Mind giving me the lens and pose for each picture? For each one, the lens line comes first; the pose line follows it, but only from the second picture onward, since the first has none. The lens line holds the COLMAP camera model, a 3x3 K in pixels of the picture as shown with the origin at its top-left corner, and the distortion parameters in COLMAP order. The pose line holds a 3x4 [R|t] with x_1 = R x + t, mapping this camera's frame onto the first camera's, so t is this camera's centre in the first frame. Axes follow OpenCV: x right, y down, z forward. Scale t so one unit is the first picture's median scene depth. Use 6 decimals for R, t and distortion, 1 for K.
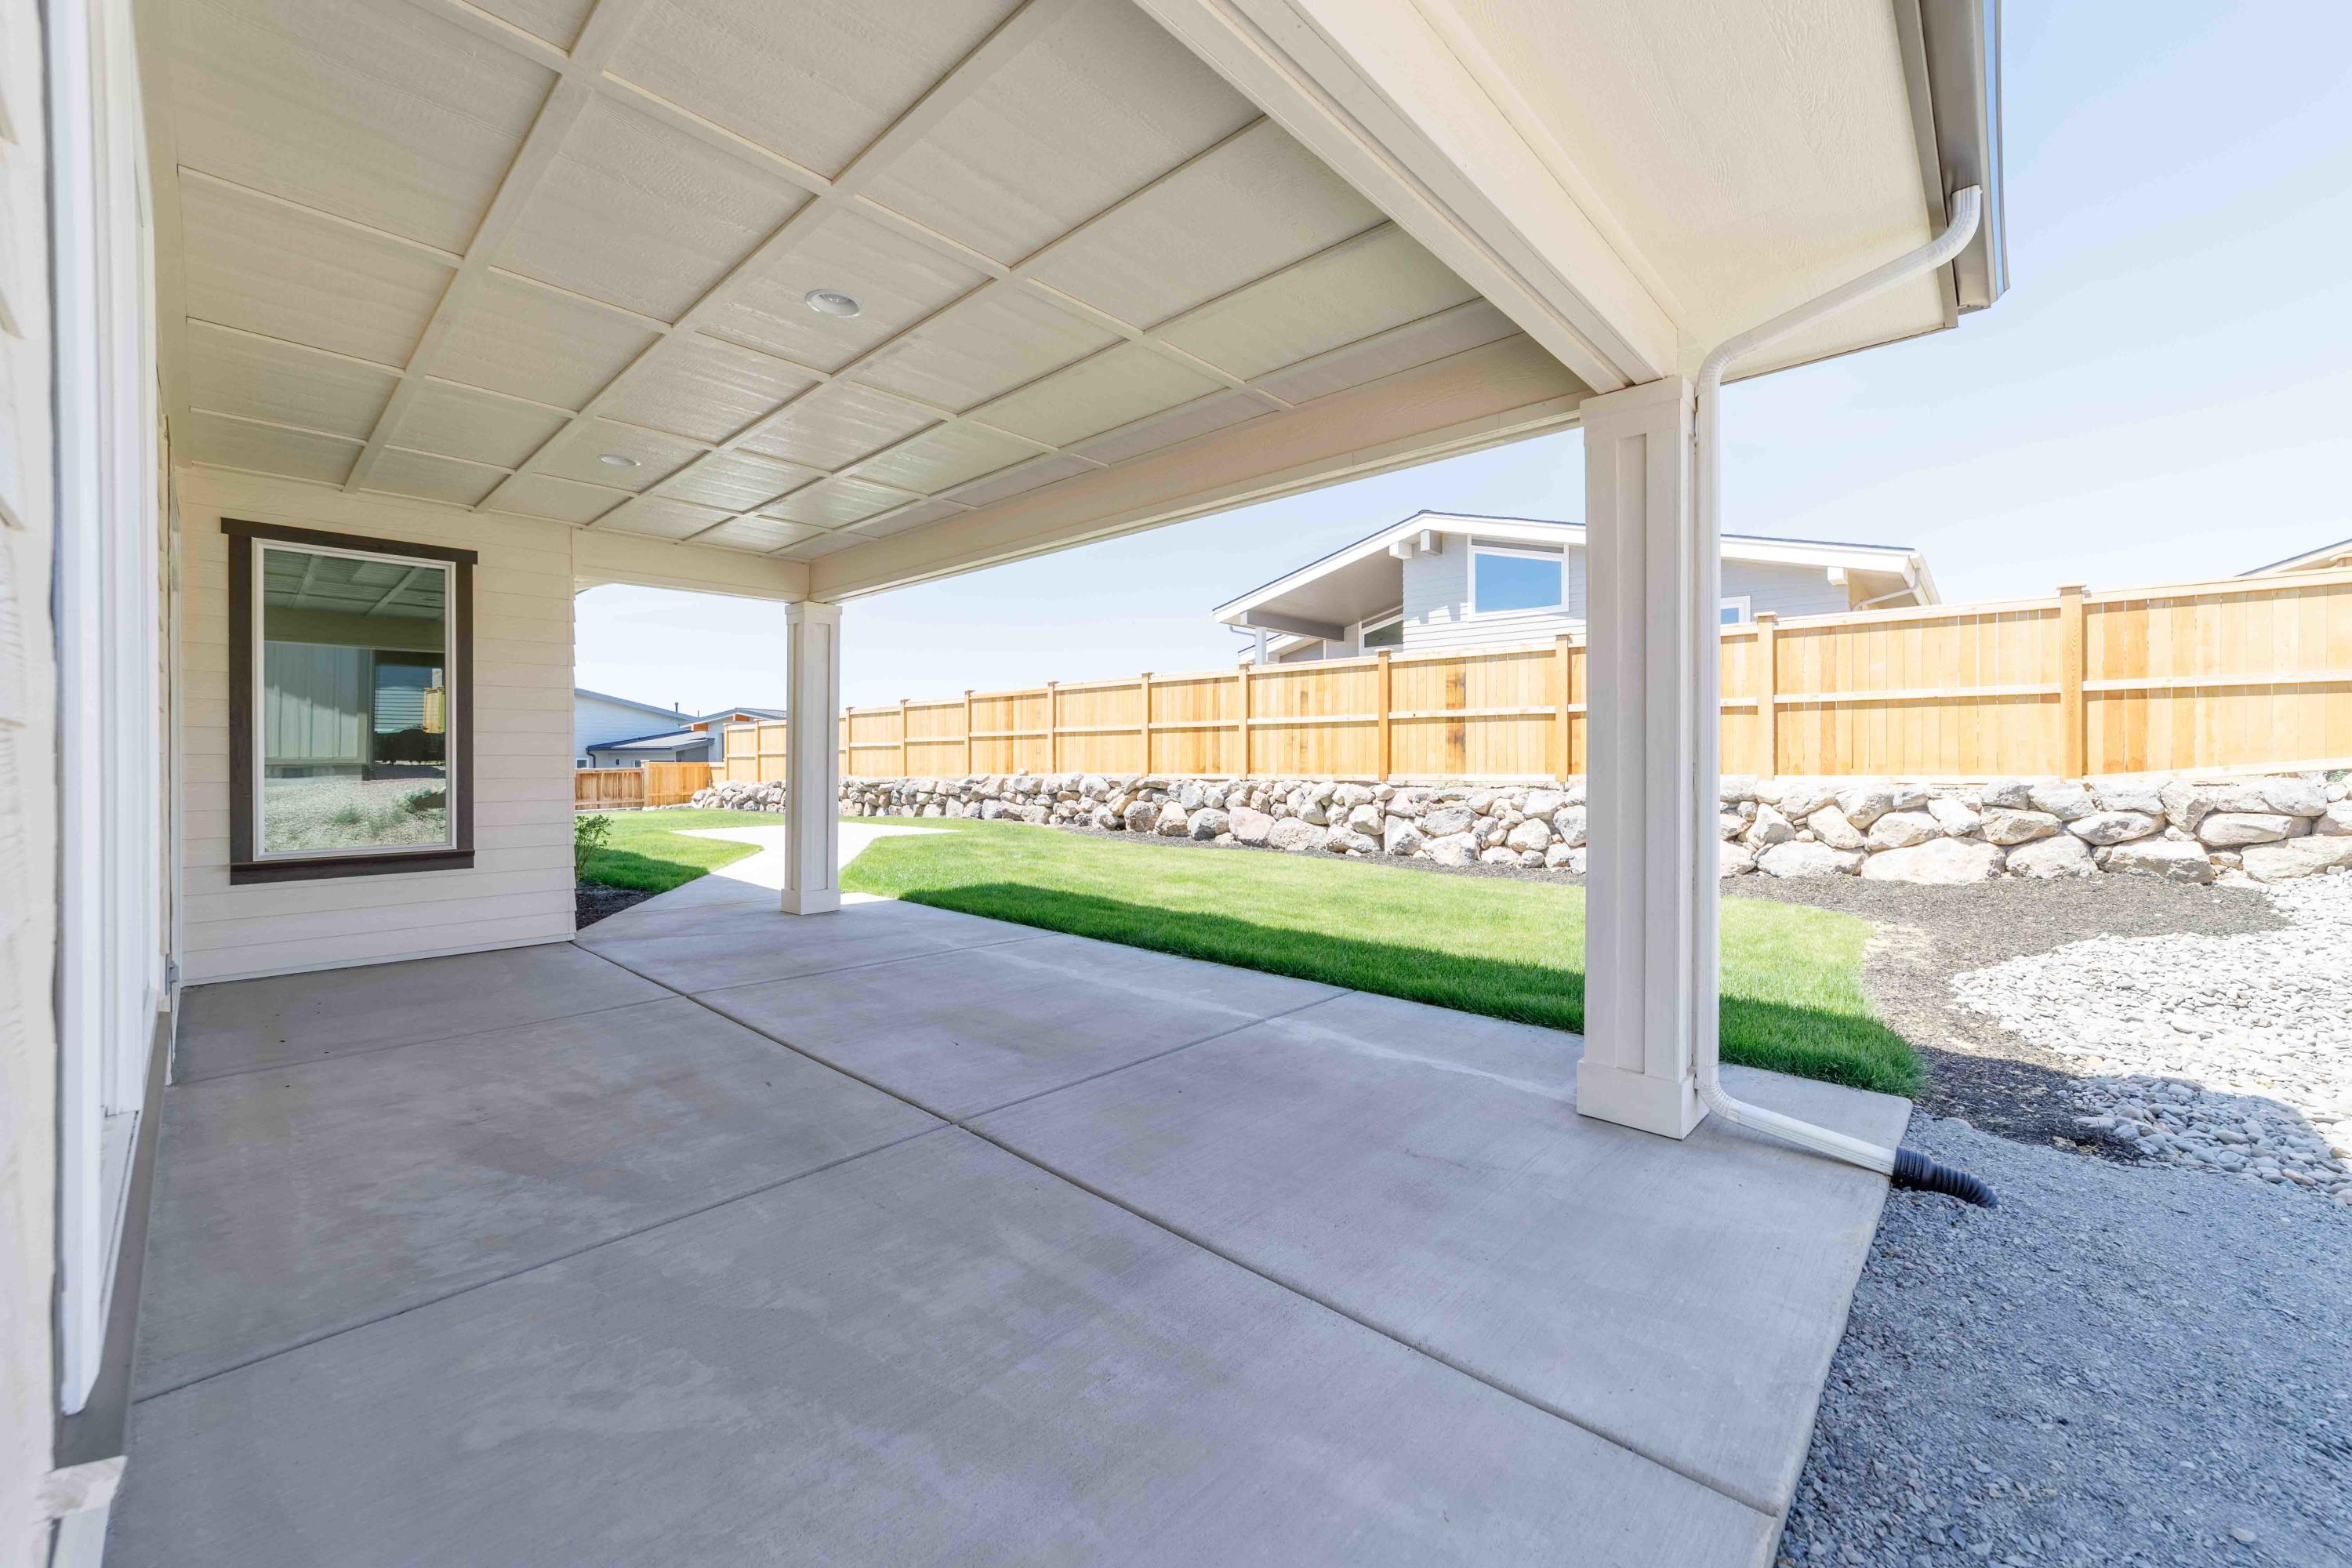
lens RADIAL K [[915.1, 0, 1173.3], [0, 915.1, 767.1], [0, 0, 1]] dist [-0.000902, 0.000001]
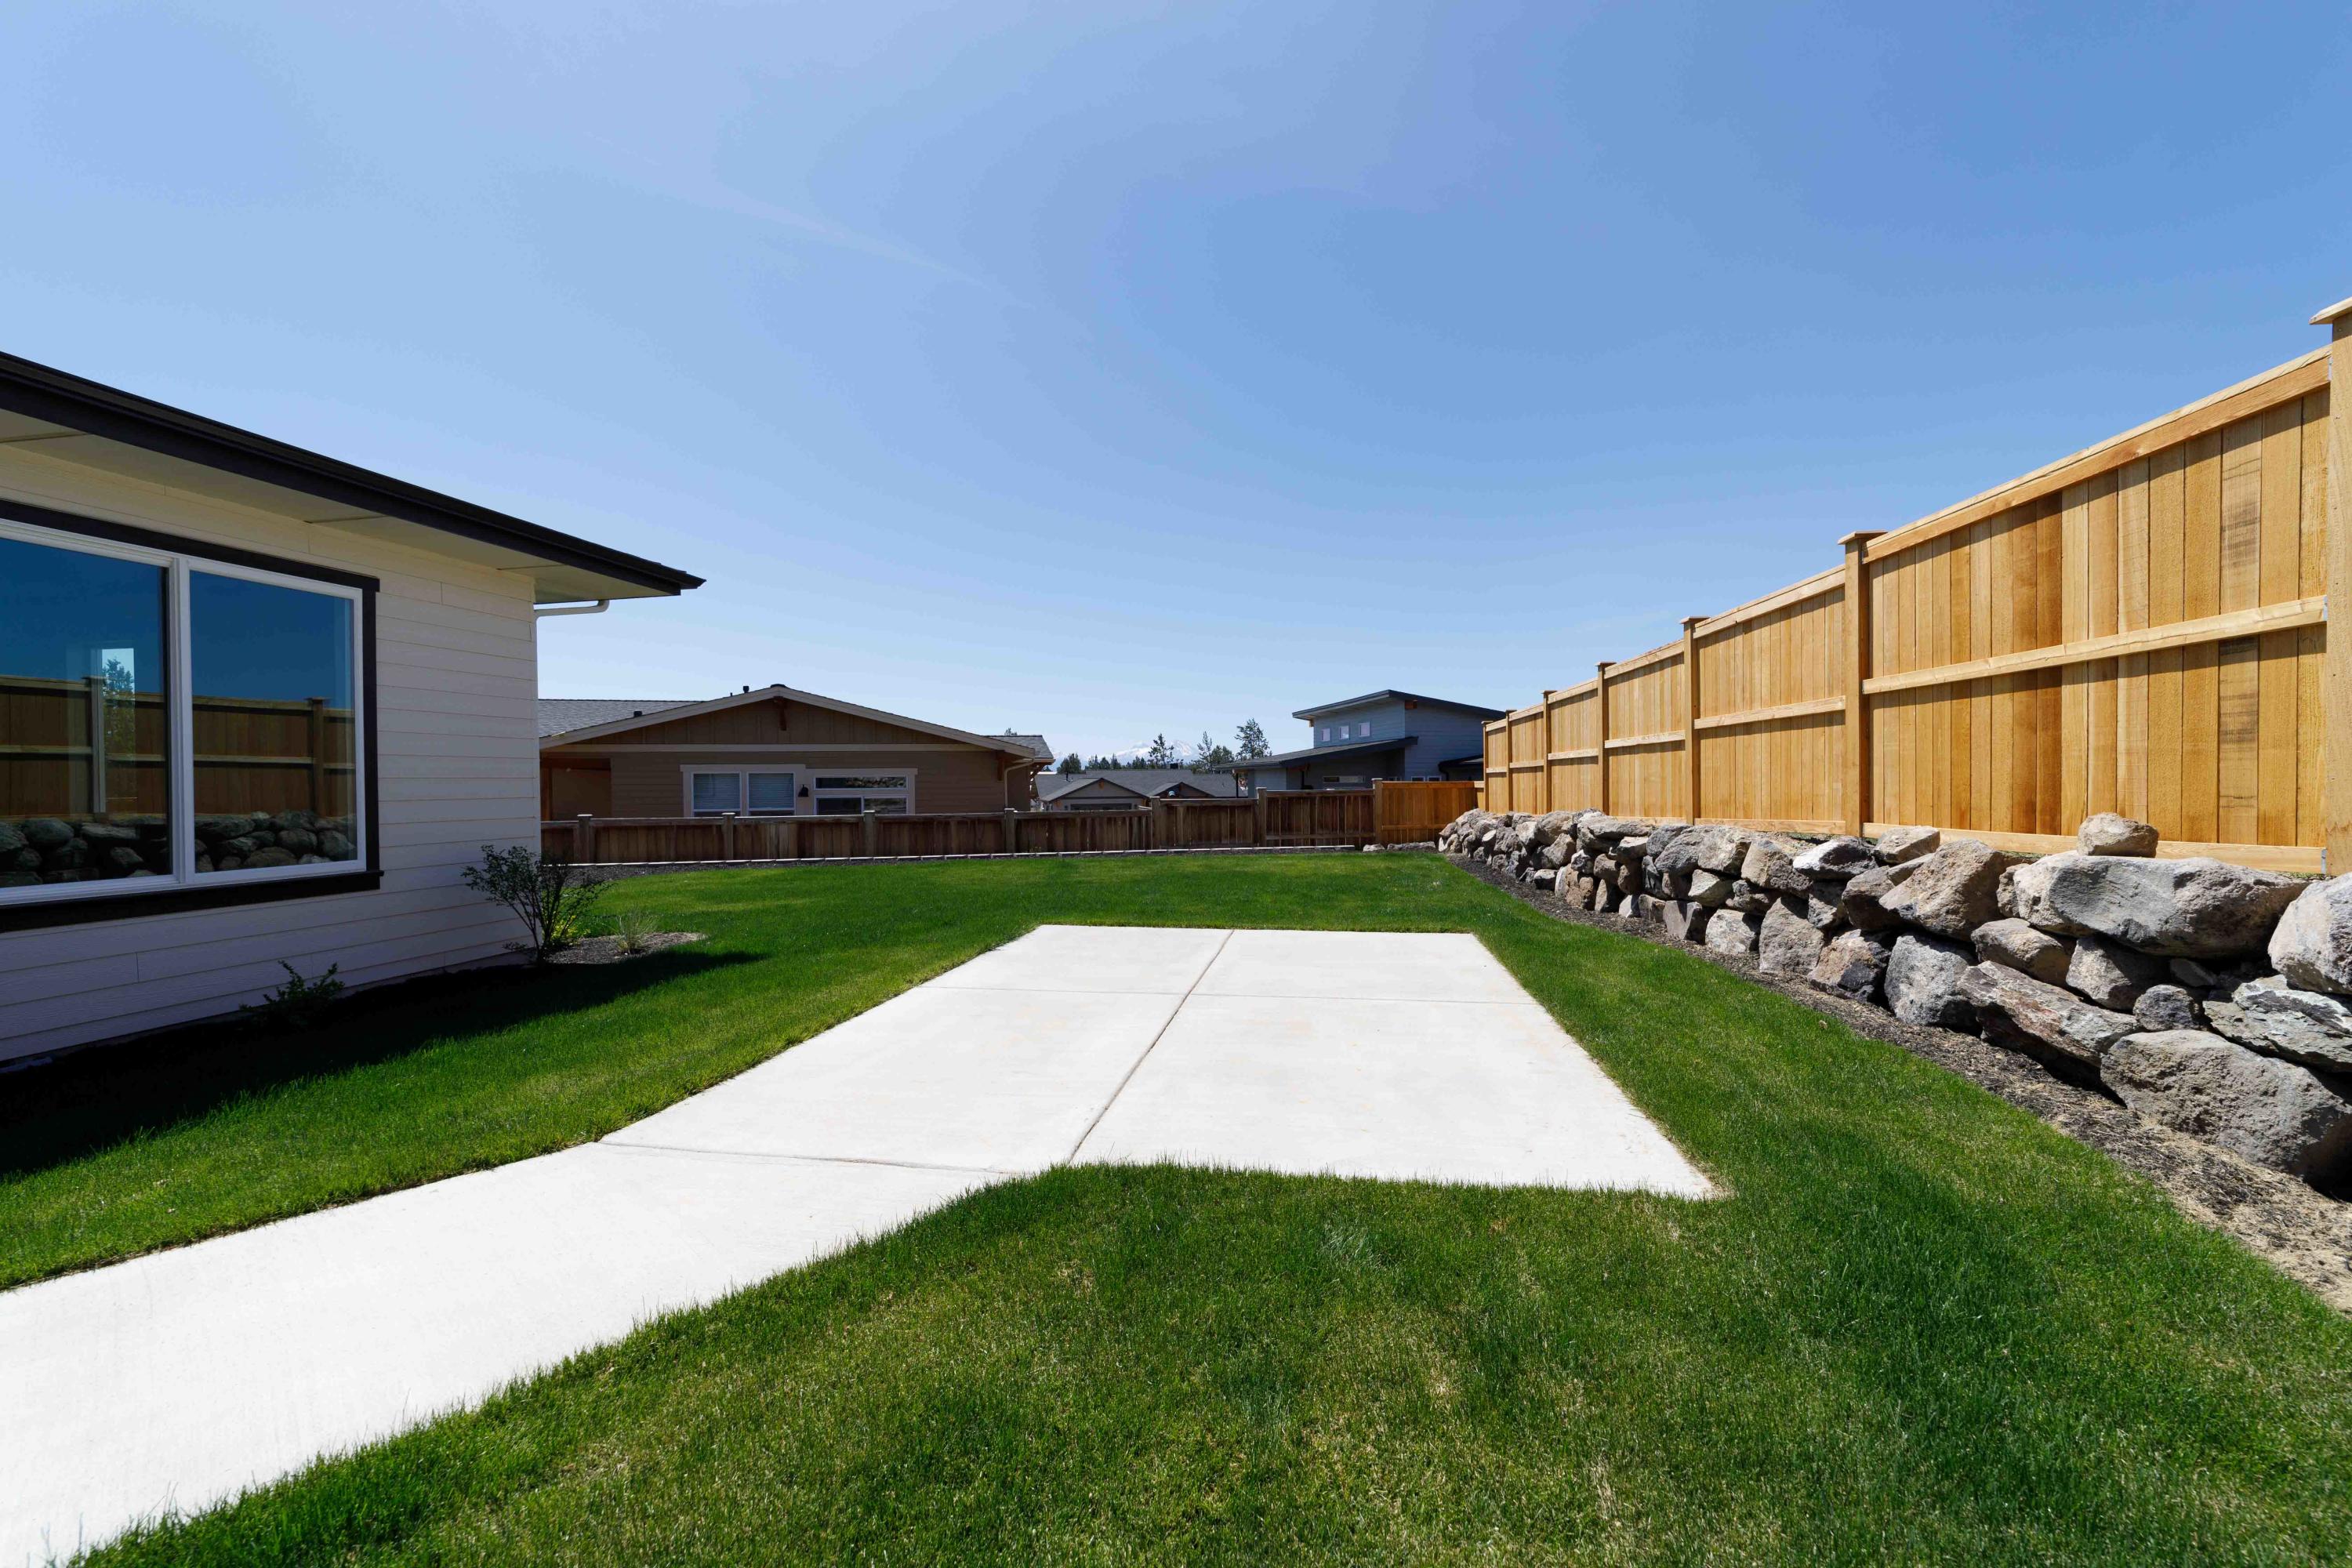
lens RADIAL K [[903.4, 0, 1176.0], [0, 903.4, 784.0], [0, 0, 1]] dist [-0.001238, 0.000057]
pose [[0.555333, 0.001804, -0.831626, -0.109317], [-0.003278, 0.999995, -0.000019, -0.004213], [0.831621, 0.002737, 0.555336, 0.685735]]
